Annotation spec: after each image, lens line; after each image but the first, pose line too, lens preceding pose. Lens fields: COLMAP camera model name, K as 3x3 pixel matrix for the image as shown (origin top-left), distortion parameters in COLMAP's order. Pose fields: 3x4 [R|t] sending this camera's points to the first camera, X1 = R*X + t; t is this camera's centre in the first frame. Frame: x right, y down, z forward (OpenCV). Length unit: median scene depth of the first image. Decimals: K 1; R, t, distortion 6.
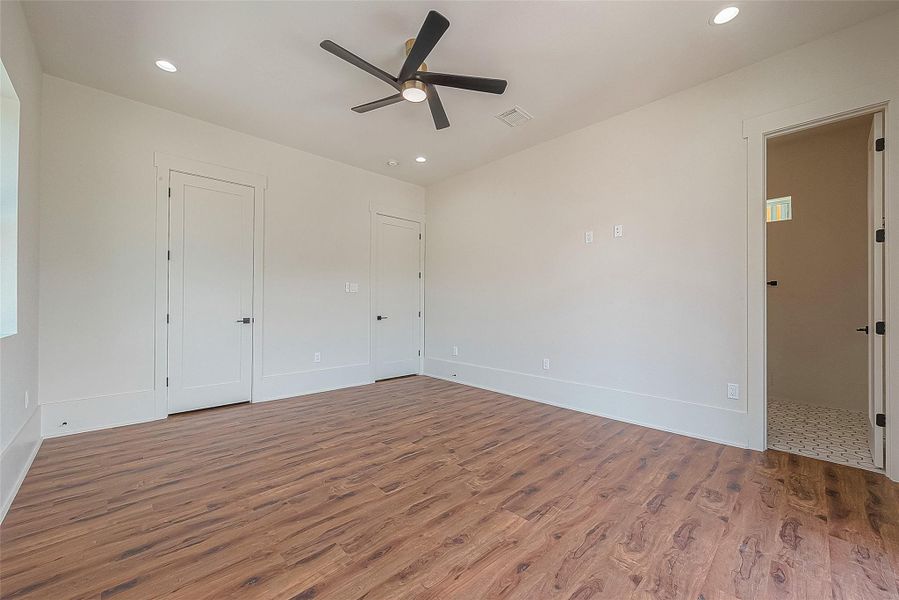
lens RADIAL K [[354.1, 0, 451.9], [0, 354.1, 300.7], [0, 0, 1]] dist [0.000282, -0.000378]
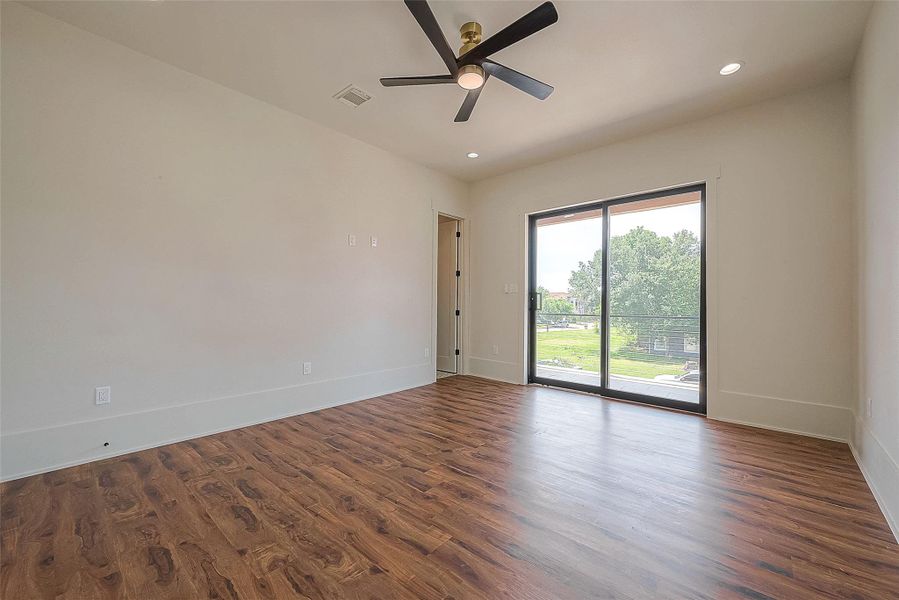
lens RADIAL K [[354.1, 0, 453.5], [0, 354.1, 301.0], [0, 0, 1]] dist [0.000282, -0.000378]
pose [[-0.079543, 0.004323, 0.996822, -0.896051], [-0.017631, 0.999828, -0.005743, 0.009036], [-0.996675, -0.018032, -0.079453, 0.962594]]
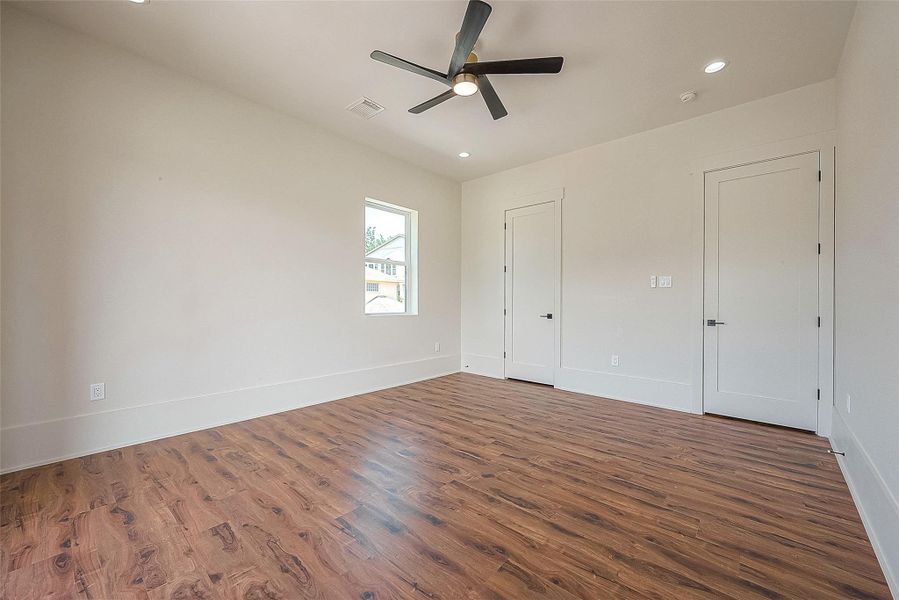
lens RADIAL K [[354.1, 0, 449.0], [0, 354.1, 304.1], [0, 0, 1]] dist [0.000282, -0.000378]
pose [[0.074751, 0.004210, -0.997193, 0.749068], [0.006051, 0.999971, 0.004676, 0.011078], [0.997184, -0.006384, 0.074723, 0.763155]]
